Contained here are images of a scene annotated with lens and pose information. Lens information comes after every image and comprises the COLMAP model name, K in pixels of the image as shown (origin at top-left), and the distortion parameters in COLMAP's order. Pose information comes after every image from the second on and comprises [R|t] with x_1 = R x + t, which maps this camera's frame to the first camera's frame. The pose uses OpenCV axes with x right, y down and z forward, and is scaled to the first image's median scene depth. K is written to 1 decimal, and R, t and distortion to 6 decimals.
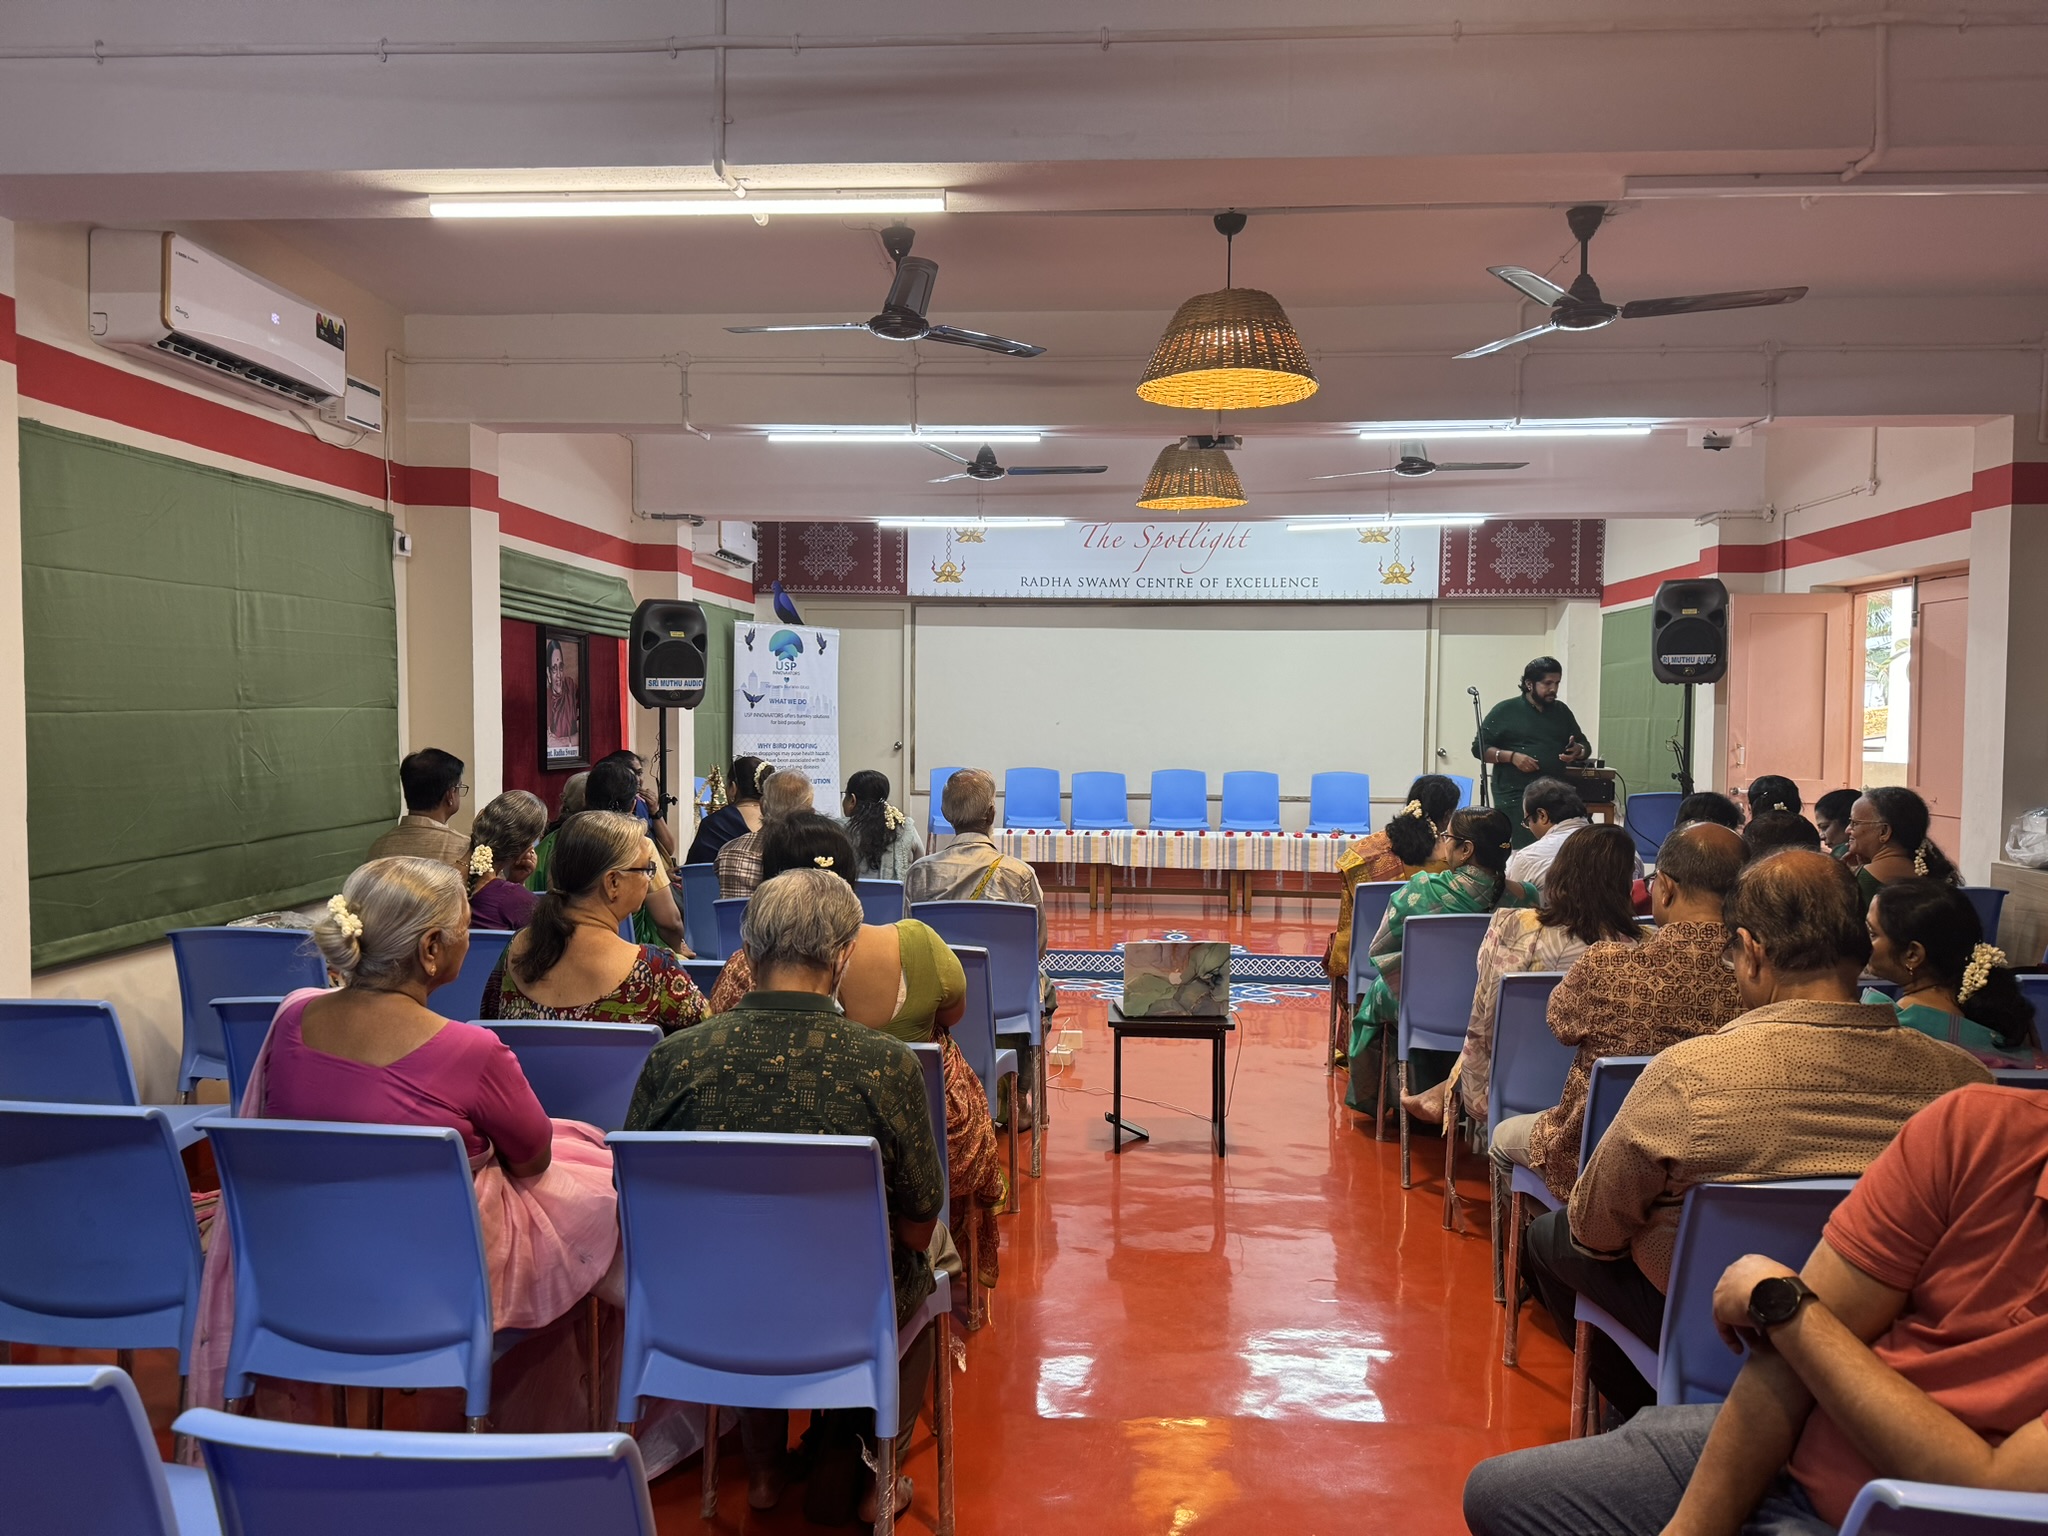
lens RADIAL K [[1423.5, 0, 1024.0], [0, 1423.5, 768.0], [0, 0, 1]] dist [0.164545, -0.000732]
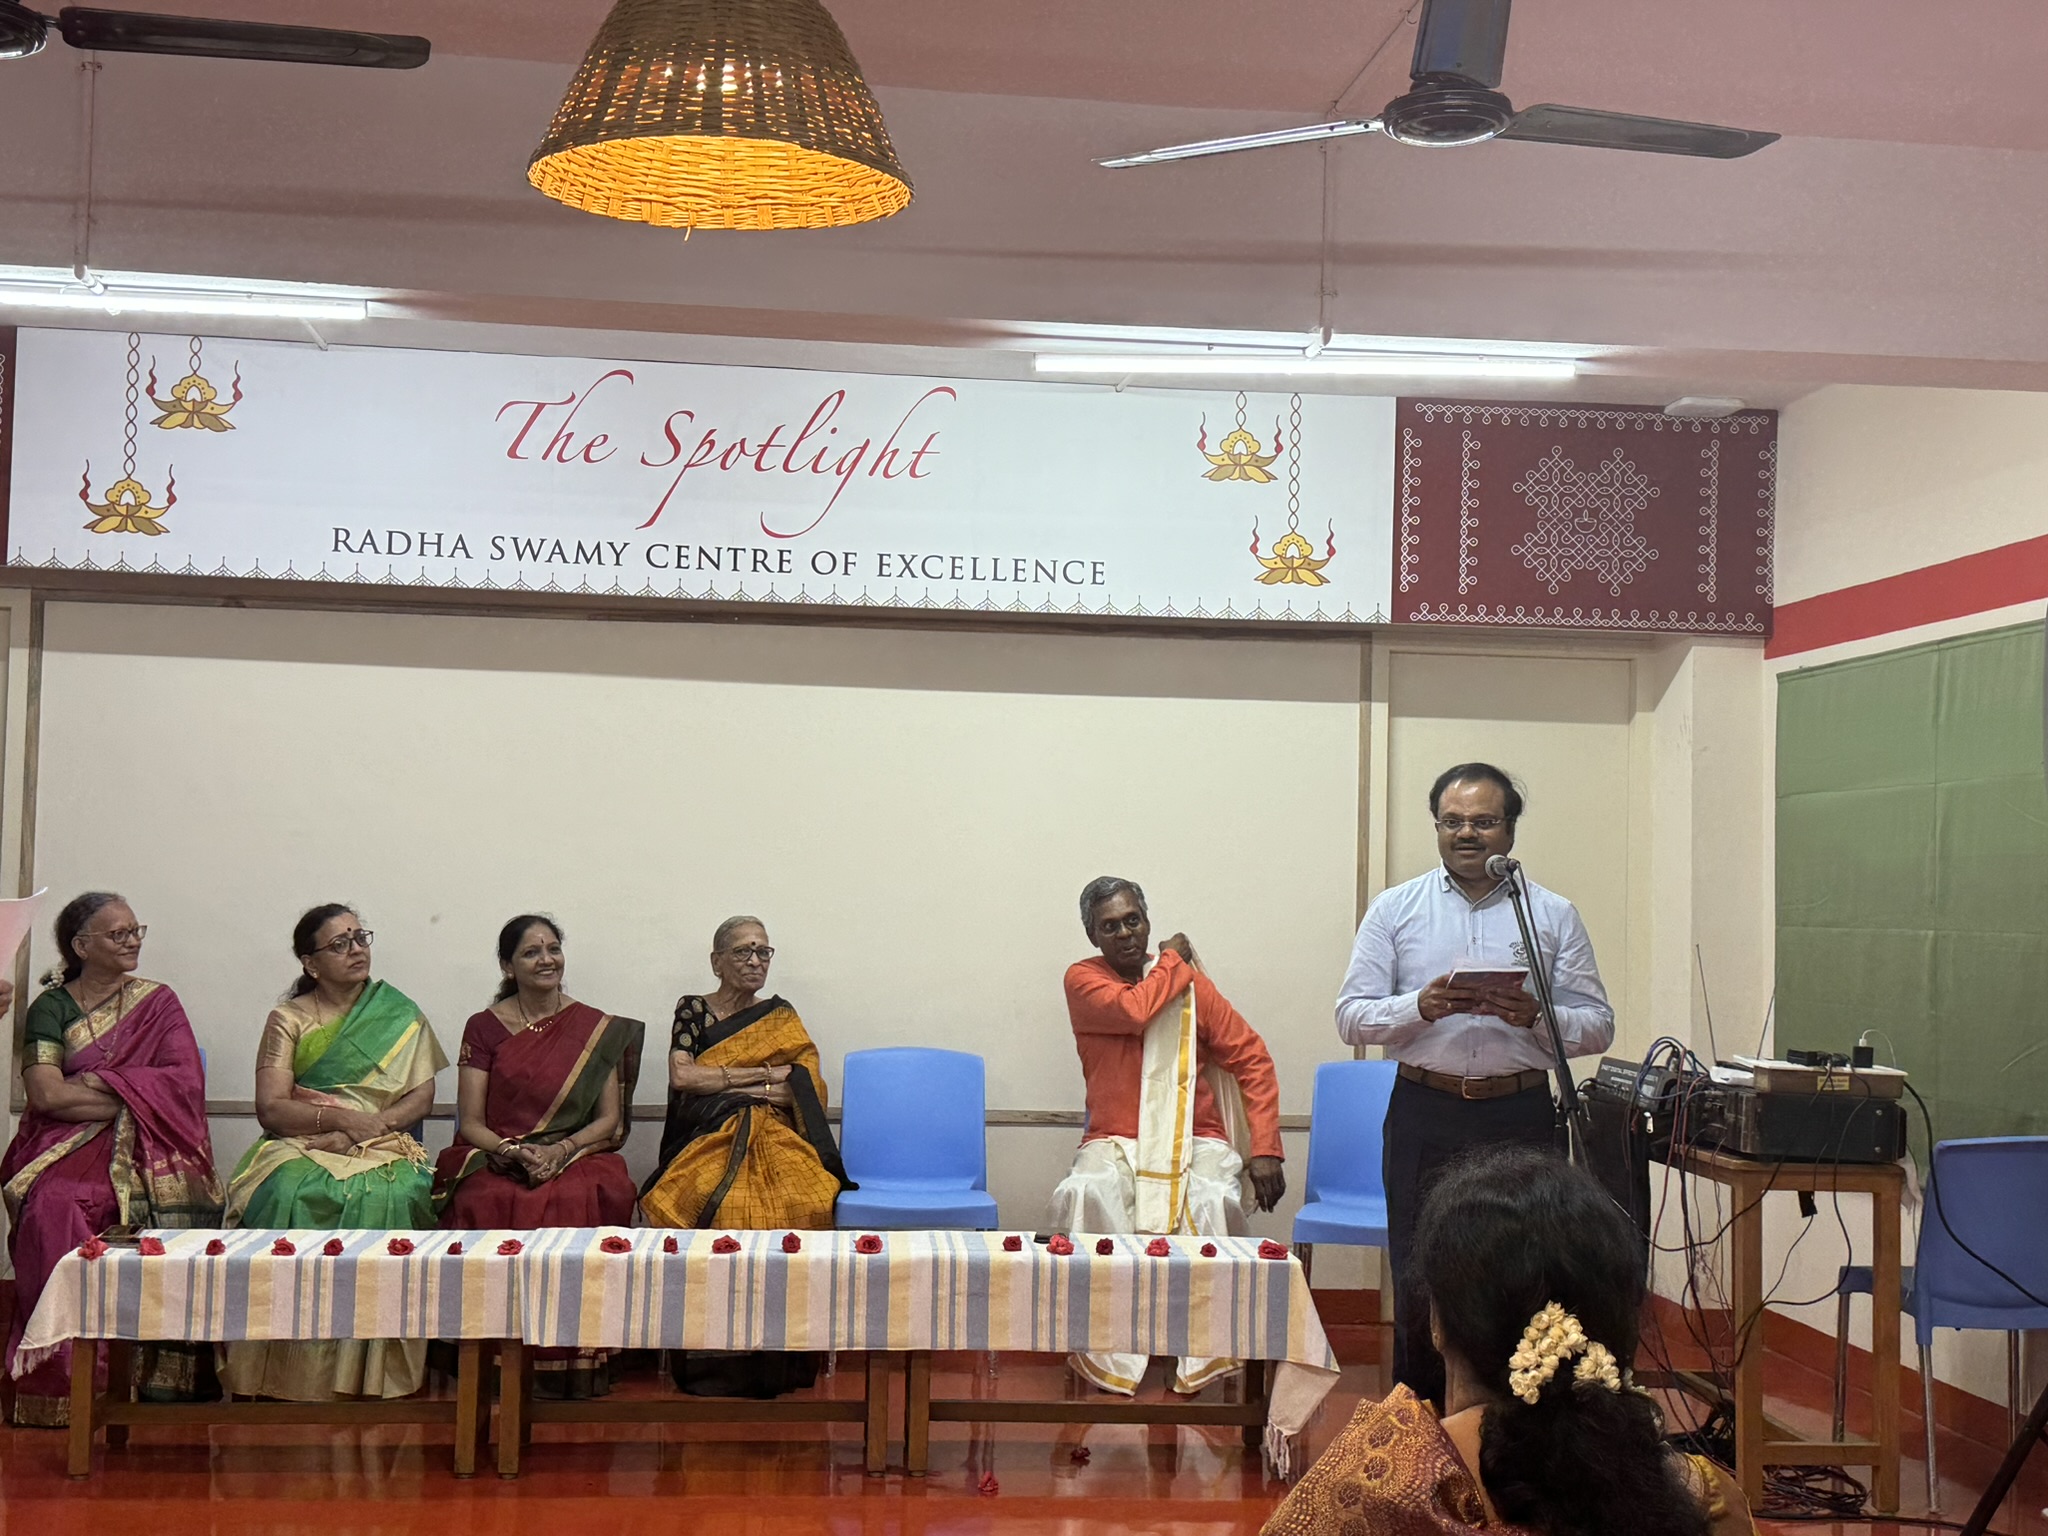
lens RADIAL K [[2550.2, 0, 1024.0], [0, 2550.2, 768.0], [0, 0, 1]] dist [0.126543, 0.001800]
pose [[0.982977, 0.023360, 0.182238, 0.056187], [-0.007507, 0.996163, -0.087197, -0.014163], [-0.183576, 0.084344, 0.979380, 0.323278]]
